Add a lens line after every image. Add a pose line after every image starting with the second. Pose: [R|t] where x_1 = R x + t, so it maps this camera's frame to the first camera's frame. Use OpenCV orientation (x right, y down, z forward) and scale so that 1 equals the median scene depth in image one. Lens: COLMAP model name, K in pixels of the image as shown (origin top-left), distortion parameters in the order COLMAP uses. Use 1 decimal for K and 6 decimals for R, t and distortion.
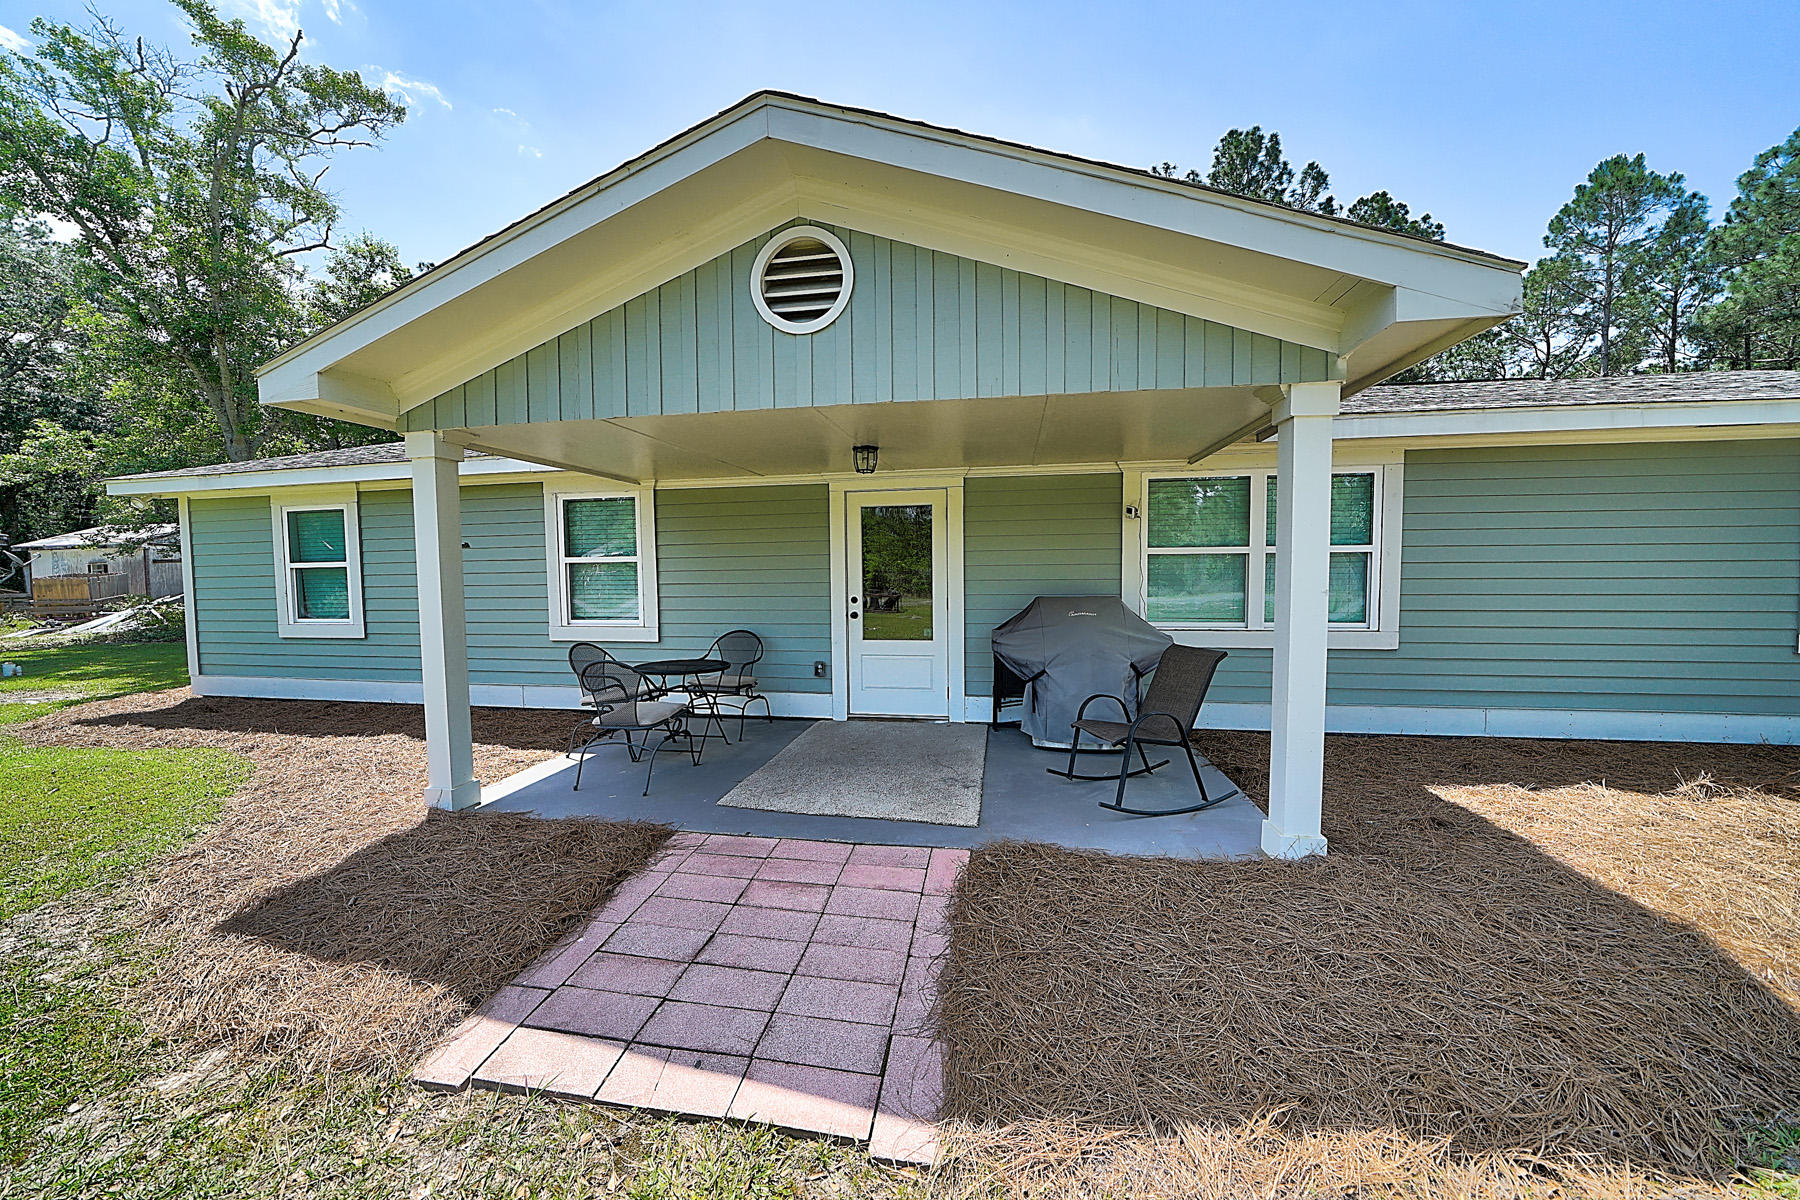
lens RADIAL K [[624.7, 0, 893.1], [0, 624.7, 604.8], [0, 0, 1]] dist [-0.024044, 0.002643]
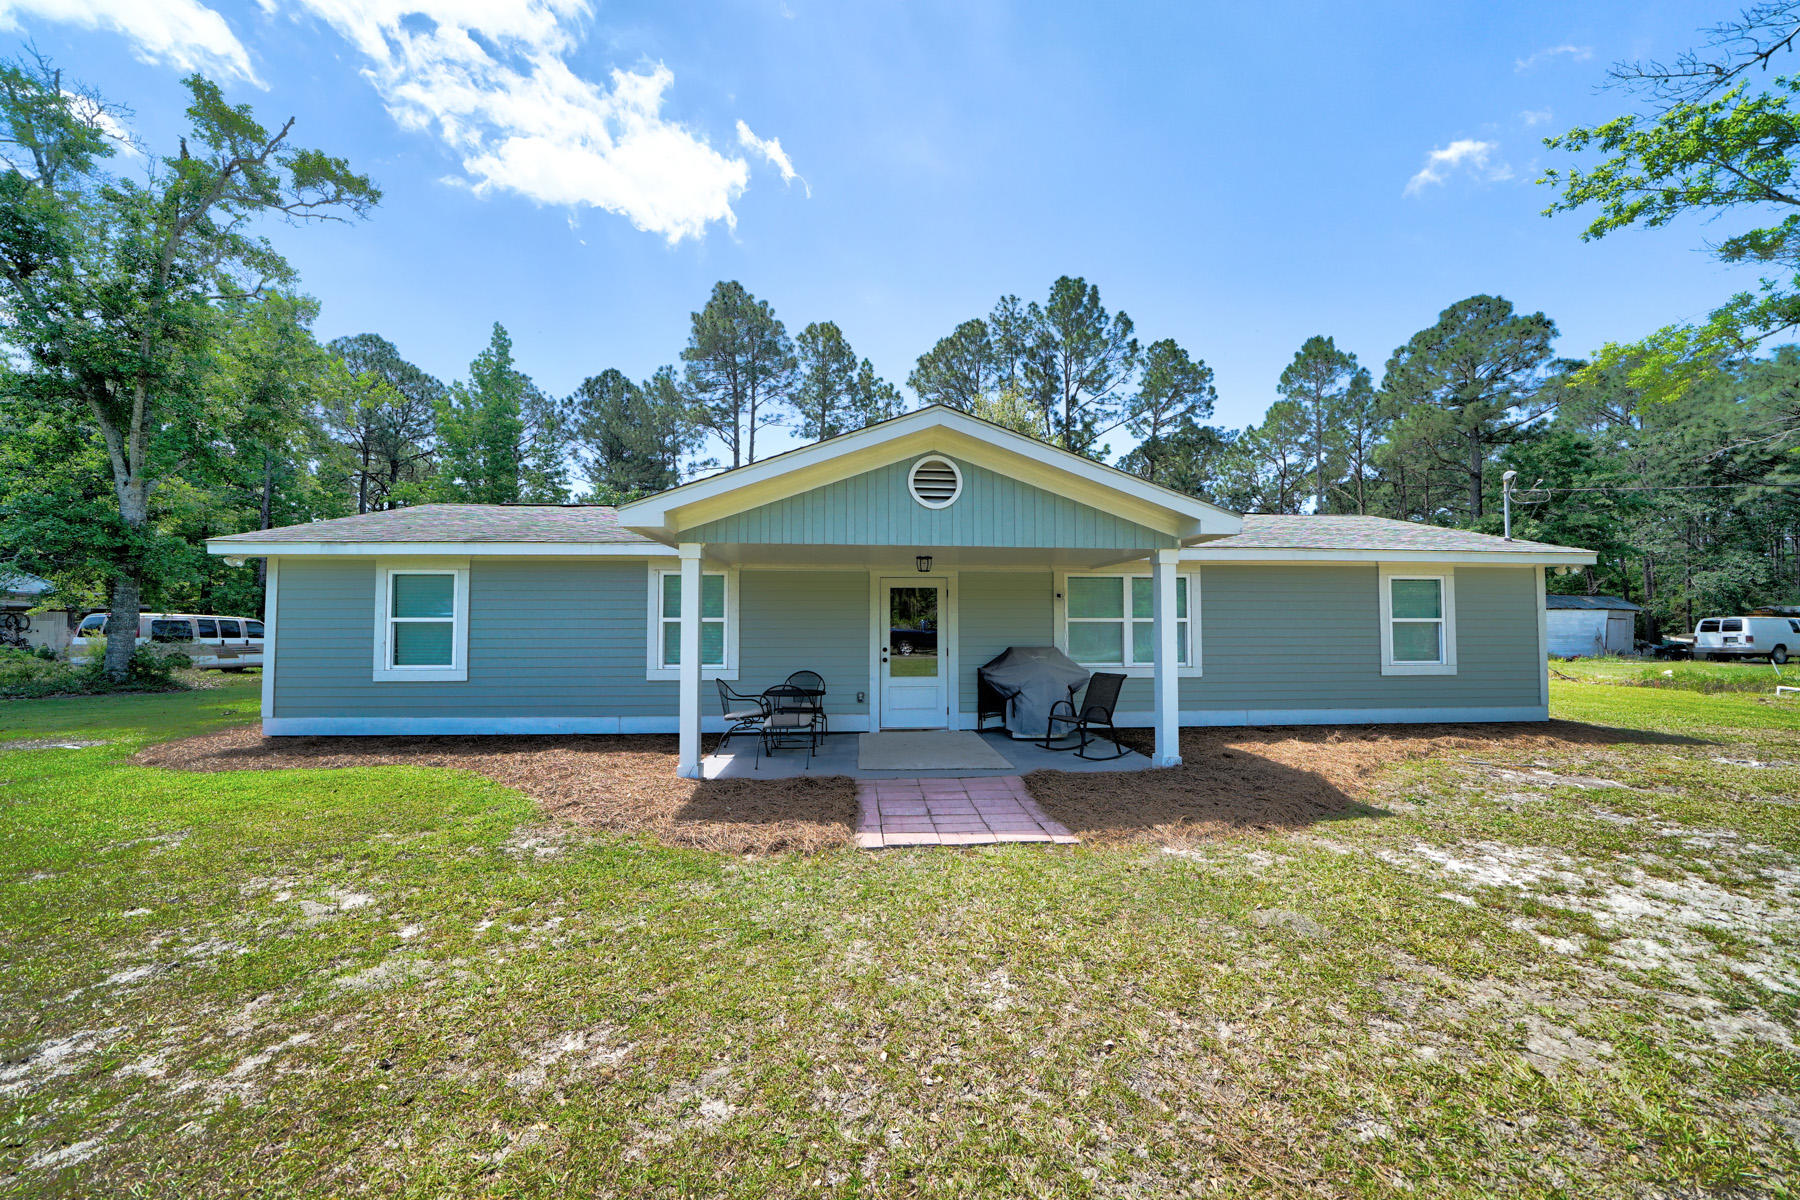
lens RADIAL K [[624.7, 0, 896.6], [0, 624.7, 603.8], [0, 0, 1]] dist [-0.024044, 0.002643]
pose [[0.970479, 0.018545, 0.240471, -0.154221], [0.004160, 0.995604, -0.093571, 0.009542], [-0.241149, 0.091809, 0.966136, -0.175132]]
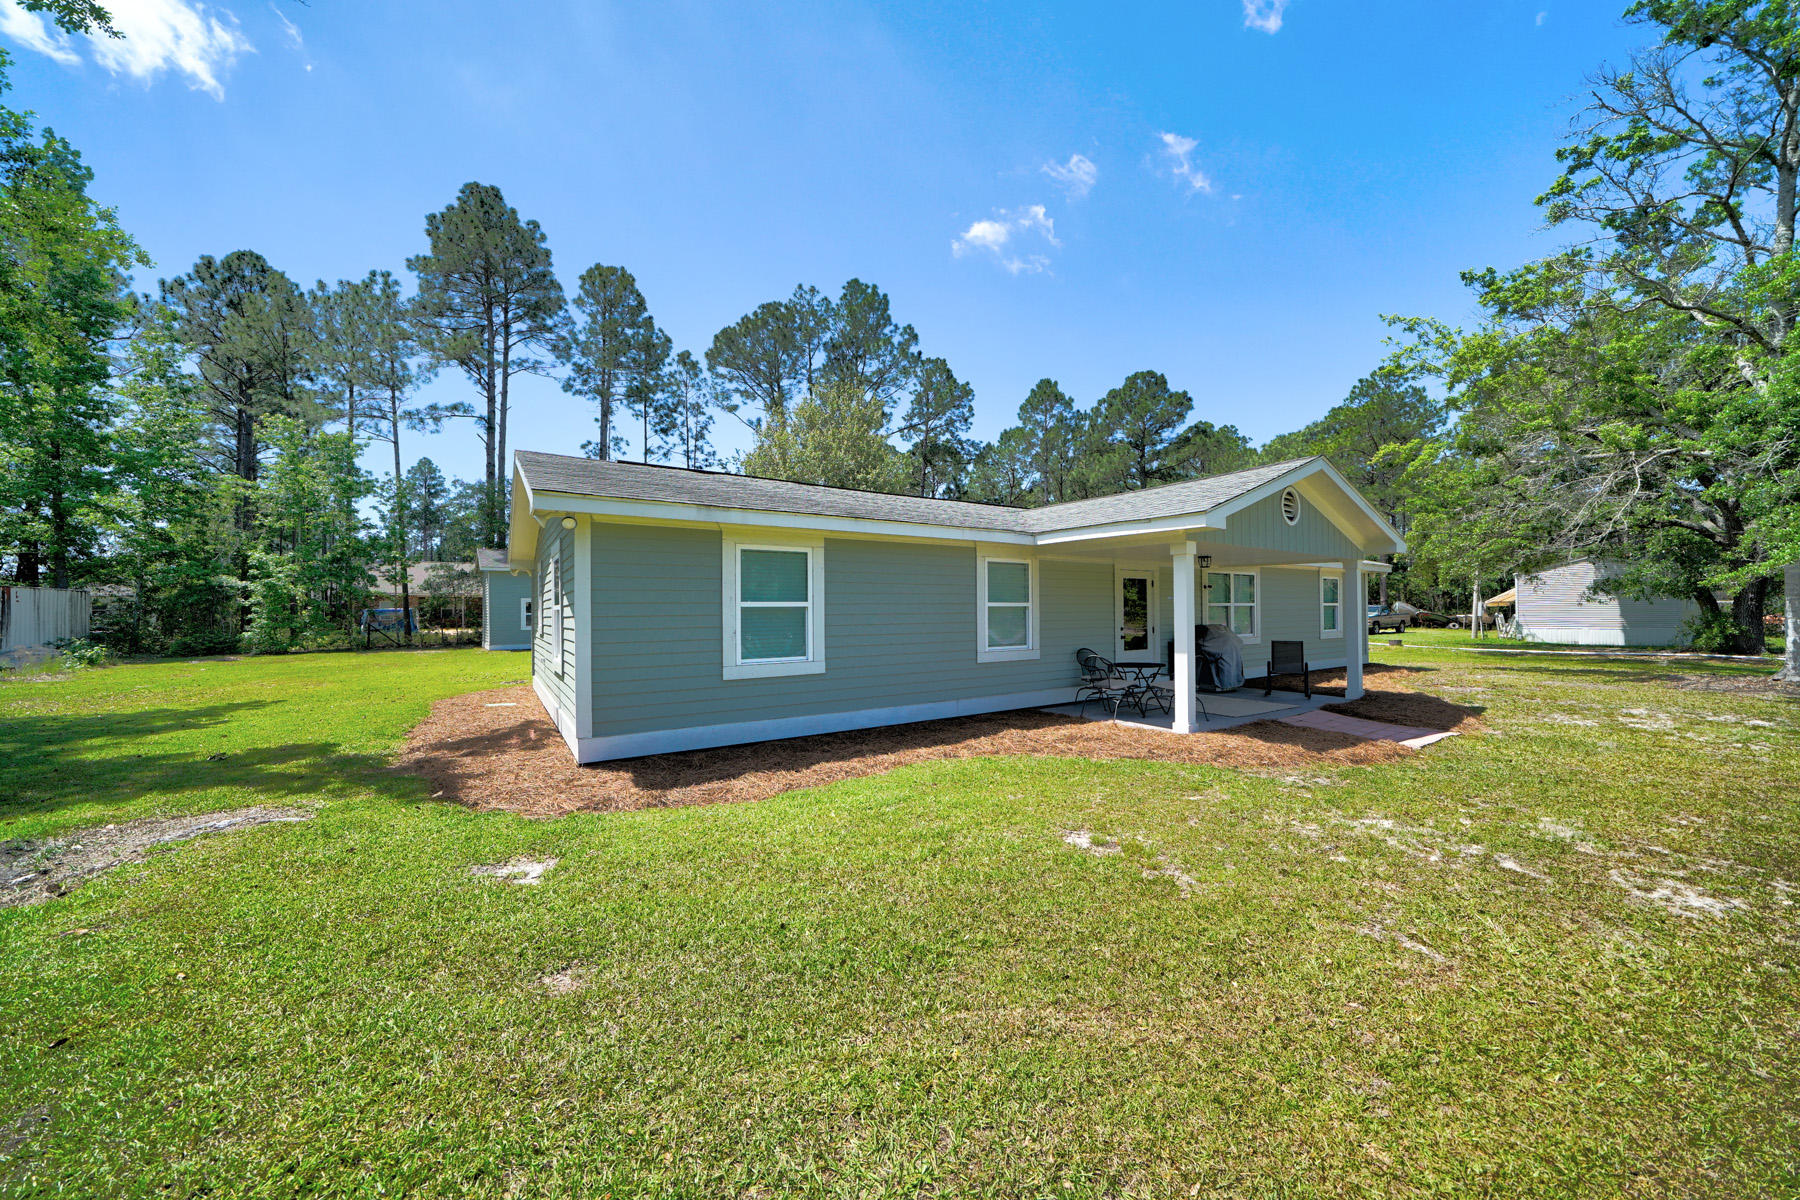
lens RADIAL K [[624.7, 0, 889.4], [0, 624.7, 612.0], [0, 0, 1]] dist [-0.024044, 0.002643]
pose [[0.733807, 0.004796, 0.679341, -0.695209], [0.036271, 0.998272, -0.046227, 0.001156], [-0.678389, 0.058562, 0.732366, 0.050138]]
